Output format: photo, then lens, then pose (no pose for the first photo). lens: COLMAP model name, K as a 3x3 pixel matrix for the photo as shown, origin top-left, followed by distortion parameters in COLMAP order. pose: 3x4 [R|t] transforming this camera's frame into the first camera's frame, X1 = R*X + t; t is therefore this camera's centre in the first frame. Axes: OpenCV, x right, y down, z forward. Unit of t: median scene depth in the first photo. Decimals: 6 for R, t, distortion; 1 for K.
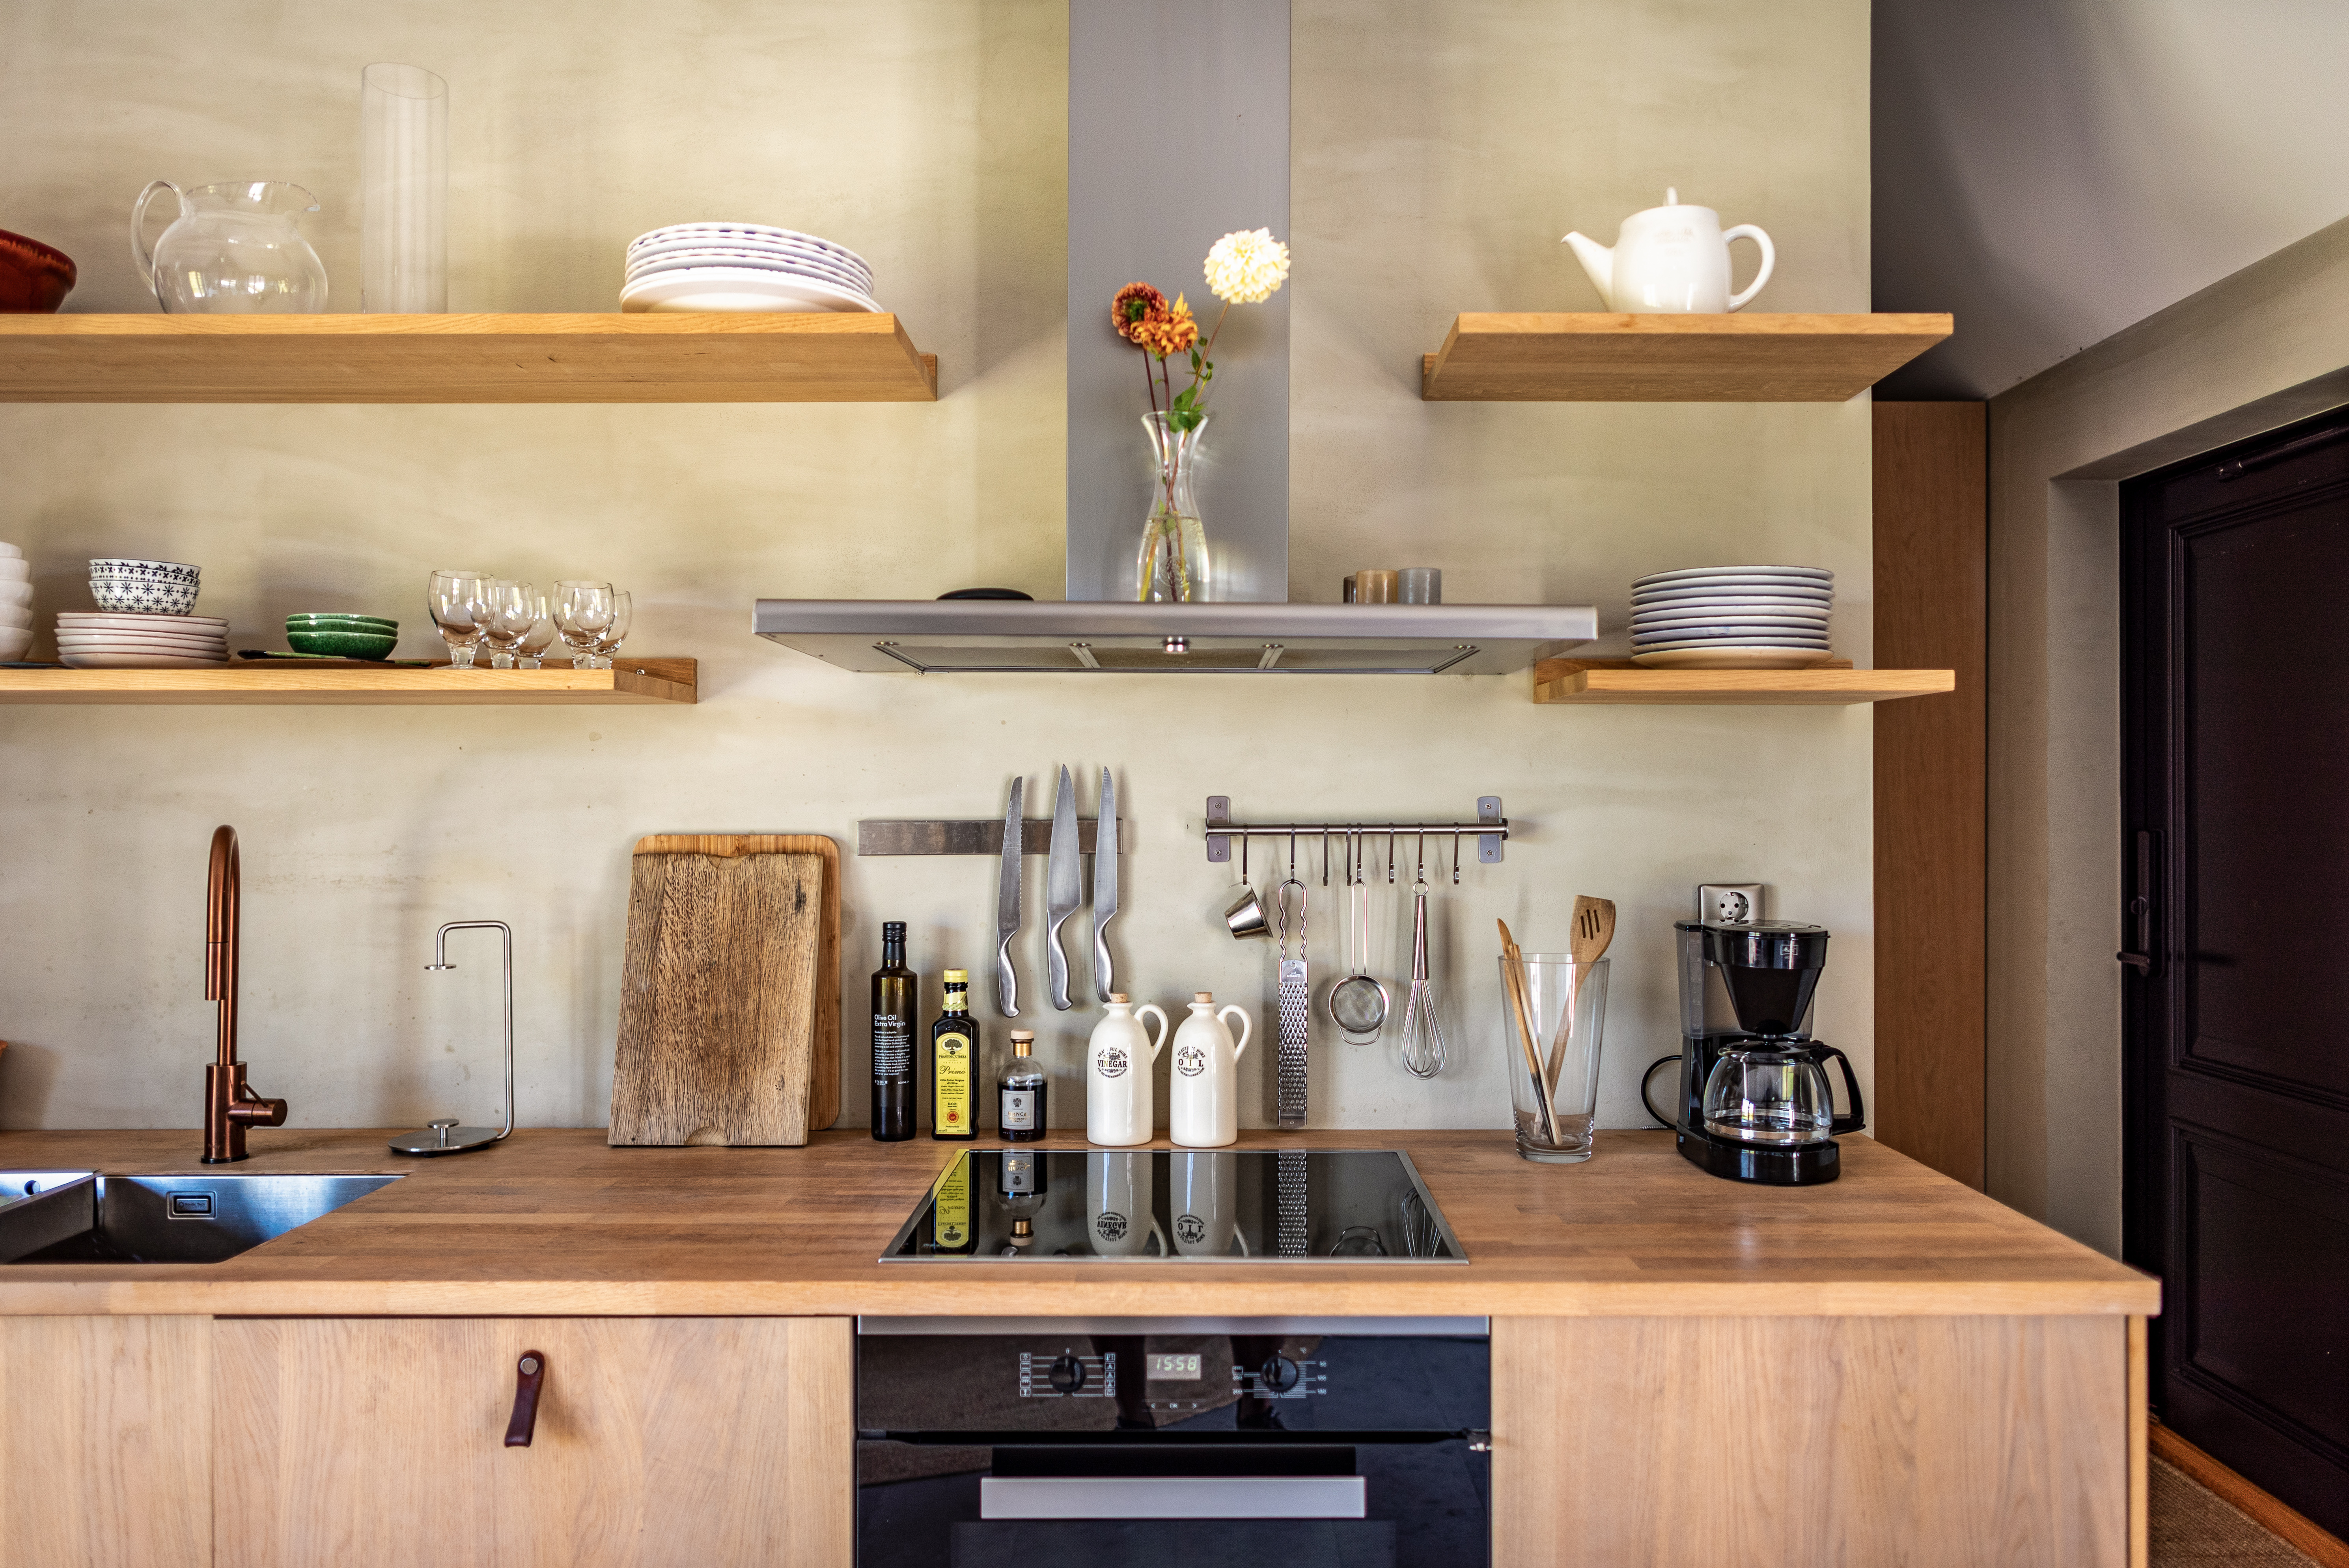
lens RADIAL K [[1618.1, 0, 1178.6], [0, 1618.1, 814.9], [0, 0, 1]] dist [-0.001007, -0.000234]
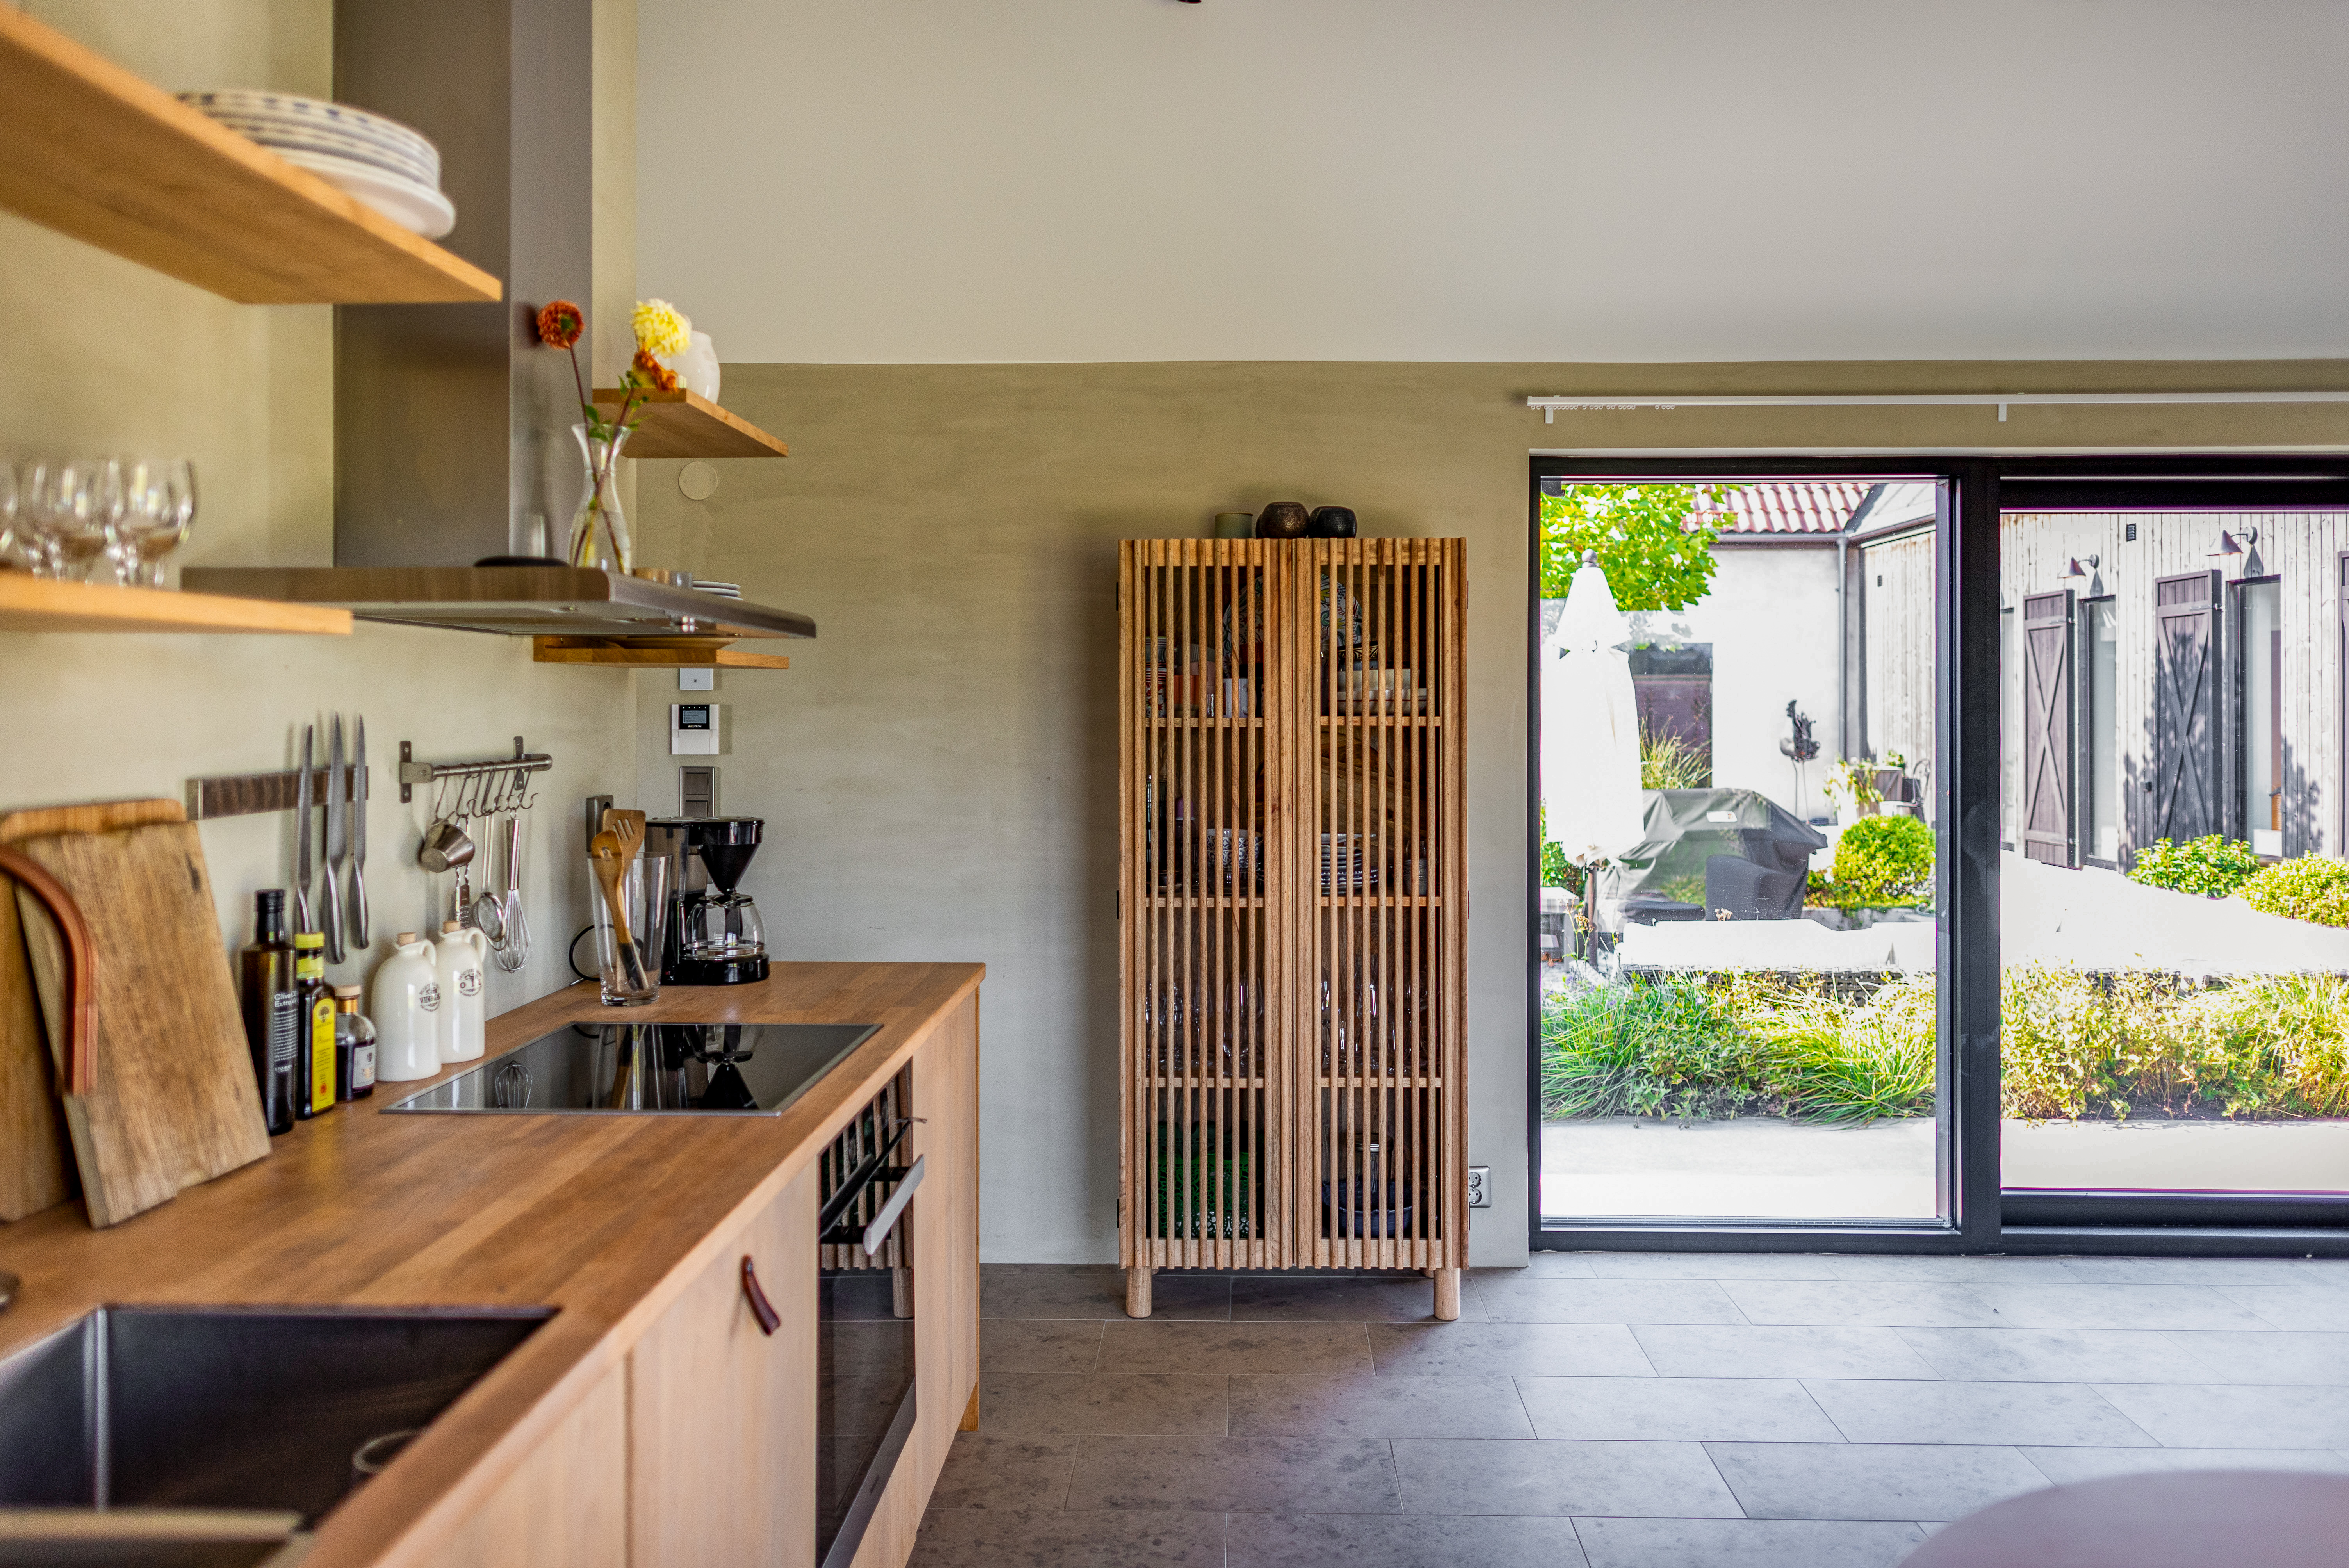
lens RADIAL K [[1643.8, 0, 1178.0], [0, 1643.8, 694.4], [0, 0, 1]] dist [0.000956, 0.000272]
pose [[0.035086, 0.005933, 0.999367, -1.055406], [0.010296, 0.999927, -0.006298, -0.030922], [-0.999331, 0.010511, 0.035023, 0.458444]]
